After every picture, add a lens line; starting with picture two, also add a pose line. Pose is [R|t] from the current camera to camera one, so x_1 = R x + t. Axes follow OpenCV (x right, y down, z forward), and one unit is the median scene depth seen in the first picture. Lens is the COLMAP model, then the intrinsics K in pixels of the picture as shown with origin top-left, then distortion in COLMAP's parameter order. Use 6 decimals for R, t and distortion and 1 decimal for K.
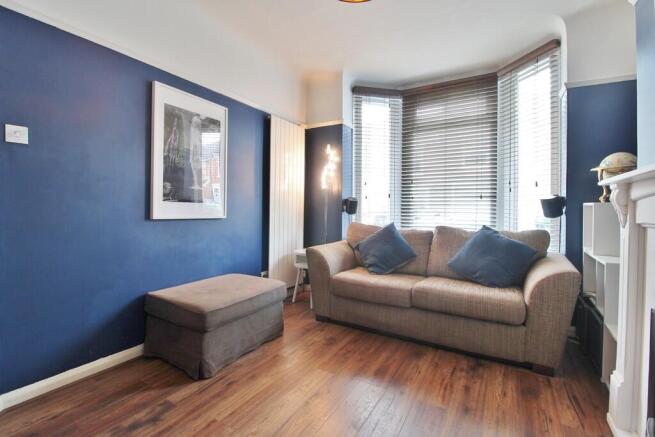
lens RADIAL K [[303.7, 0, 320.9], [0, 303.7, 212.4], [0, 0, 1]] dist [-0.000512, -0.011474]
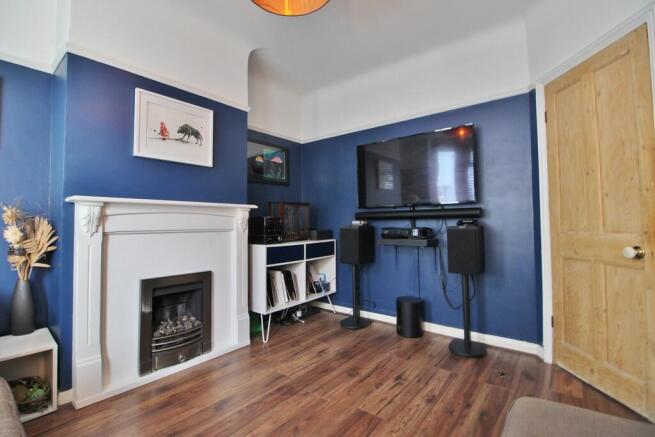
lens RADIAL K [[307.6, 0, 323.0], [0, 307.6, 205.6], [0, 0, 1]] dist [0.001802, -0.011544]
pose [[-0.993920, 0.008756, 0.109756, -0.069188], [0.003659, 0.998909, -0.046558, -0.010091], [-0.110044, -0.045873, -0.992868, 1.338276]]
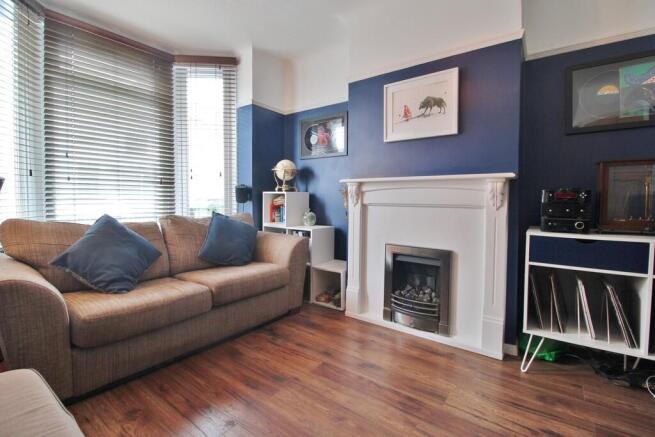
lens RADIAL K [[307.6, 0, 323.0], [0, 307.6, 205.6], [0, 0, 1]] dist [0.001802, -0.011544]
pose [[0.095871, -0.027064, 0.995026, -0.555978], [0.005542, 0.999629, 0.026655, -0.003985], [-0.995378, 0.002959, 0.095986, 0.617181]]
